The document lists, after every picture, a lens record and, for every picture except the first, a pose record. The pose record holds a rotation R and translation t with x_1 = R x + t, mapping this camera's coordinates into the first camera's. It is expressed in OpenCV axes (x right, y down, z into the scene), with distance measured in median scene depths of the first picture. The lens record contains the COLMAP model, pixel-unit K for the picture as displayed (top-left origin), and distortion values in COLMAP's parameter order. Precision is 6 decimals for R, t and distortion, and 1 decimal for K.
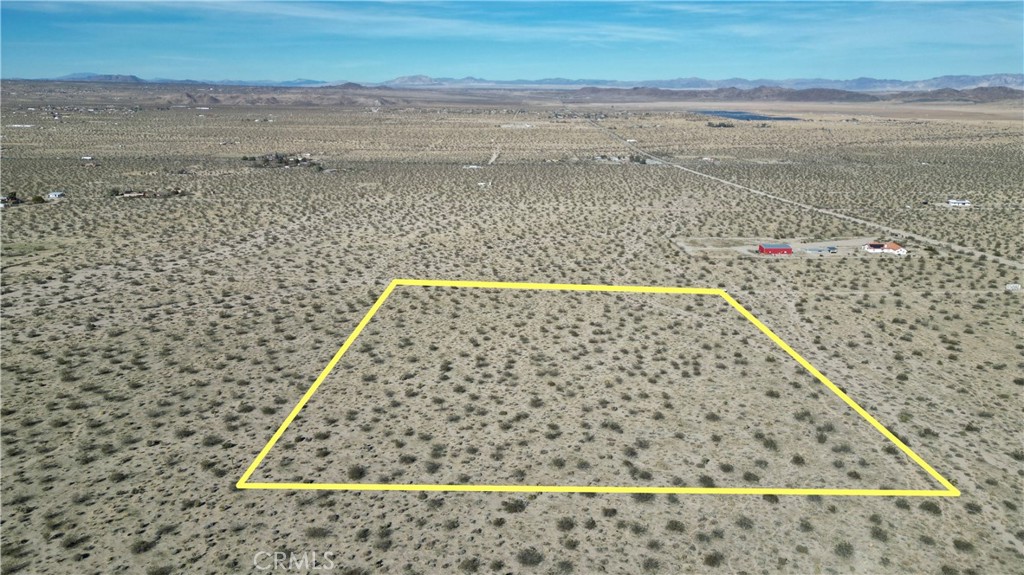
lens RADIAL K [[709.6, 0, 512.0], [0, 709.6, 287.5], [0, 0, 1]] dist [0.078658, -0.074729]
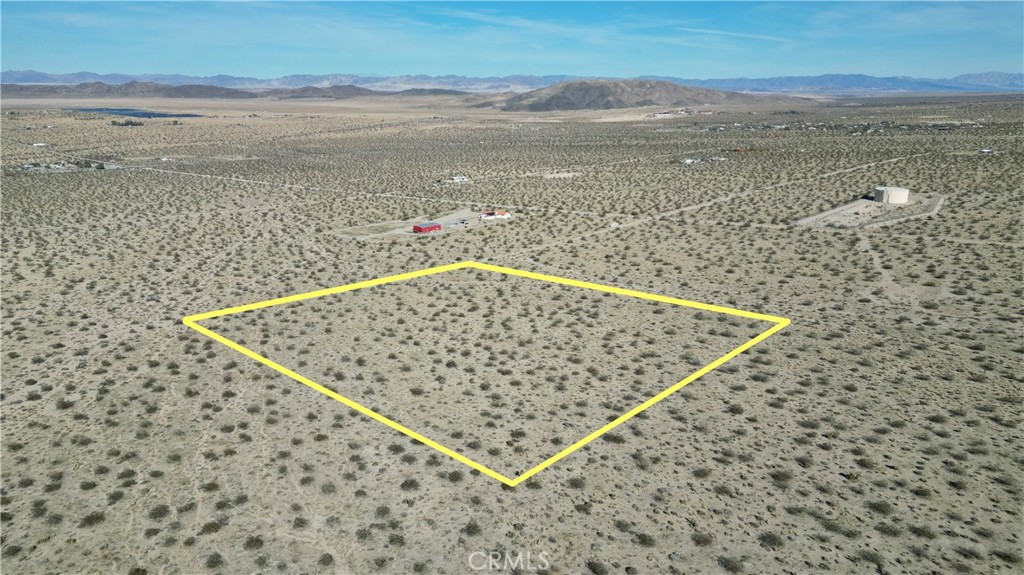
lens RADIAL K [[709.6, 0, 512.0], [0, 709.6, 287.5], [0, 0, 1]] dist [0.078658, -0.074729]
pose [[0.693446, -0.198899, 0.692511, -0.732346], [0.195902, 0.976981, 0.084437, -0.061872], [-0.693365, 0.077111, 0.716449, 0.223321]]
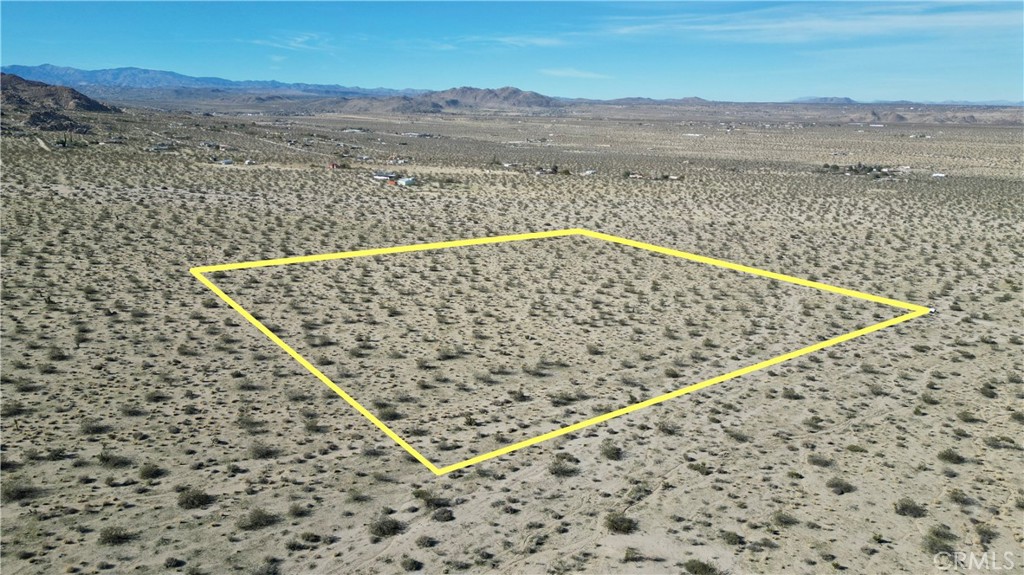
lens RADIAL K [[709.6, 0, 512.0], [0, 709.6, 287.5], [0, 0, 1]] dist [0.078658, -0.074729]
pose [[0.629088, 0.194720, -0.752551, 0.914950], [-0.215607, 0.973841, 0.071743, 0.032594], [0.746834, 0.117123, 0.654615, 0.345144]]
